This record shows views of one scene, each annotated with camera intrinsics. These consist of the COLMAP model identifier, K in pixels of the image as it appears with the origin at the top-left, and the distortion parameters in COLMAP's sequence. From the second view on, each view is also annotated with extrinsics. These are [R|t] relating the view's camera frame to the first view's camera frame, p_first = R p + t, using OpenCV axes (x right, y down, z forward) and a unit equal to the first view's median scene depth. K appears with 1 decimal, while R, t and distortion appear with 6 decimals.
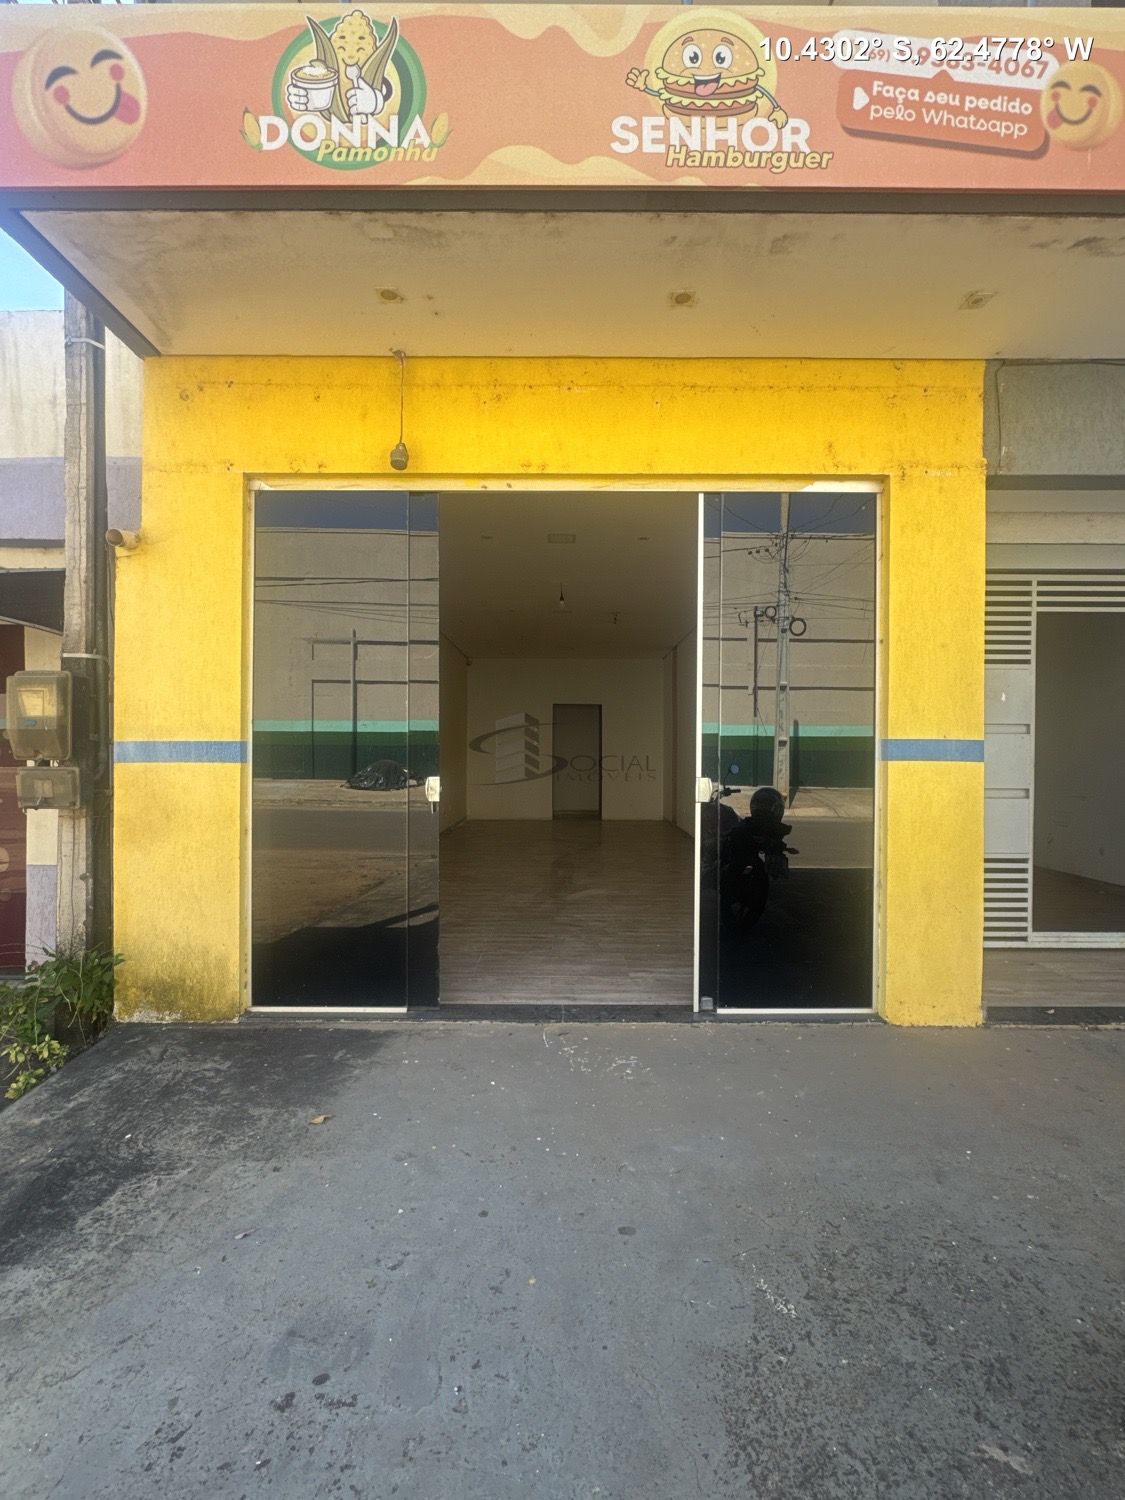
lens RADIAL K [[680.0, 0, 562.2], [0, 680.0, 749.8], [0, 0, 1]] dist [0.000705, -0.001014]
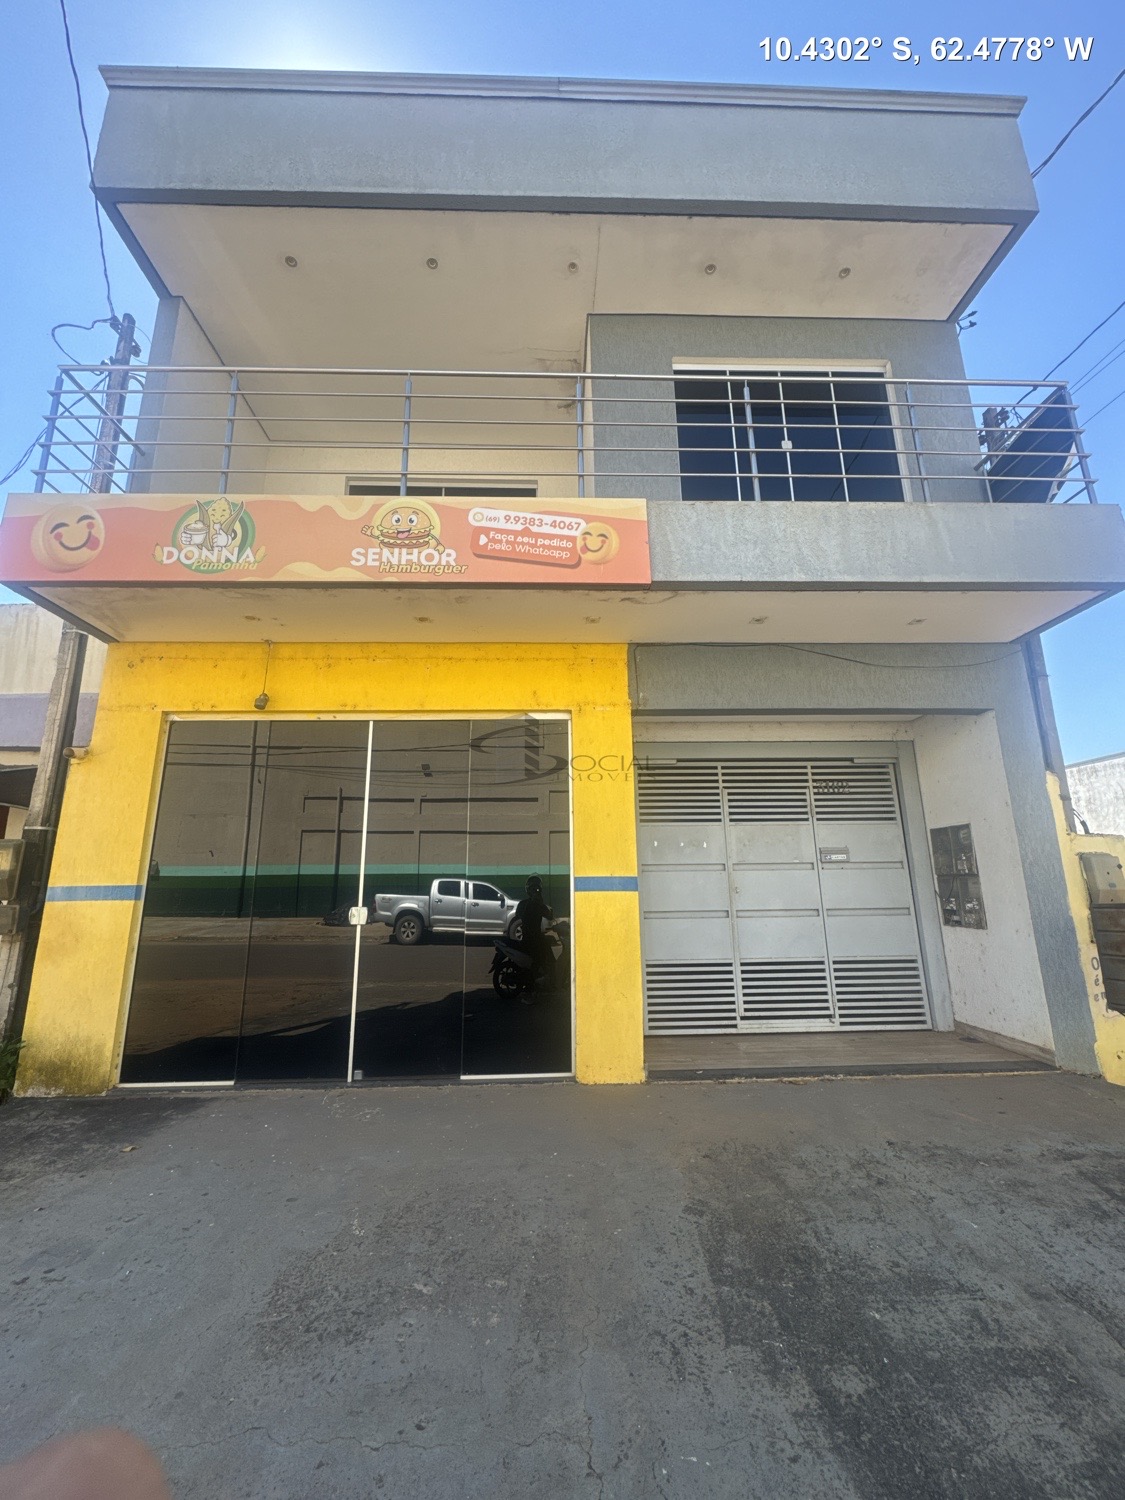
lens RADIAL K [[598.1, 0, 560.8], [0, 598.1, 749.6], [0, 0, 1]] dist [0.000840, -0.000492]
pose [[0.999338, -0.007714, 0.035566, 0.407009], [0.015483, 0.974540, -0.223677, 0.005773], [-0.032935, 0.224080, 0.974014, -0.364896]]
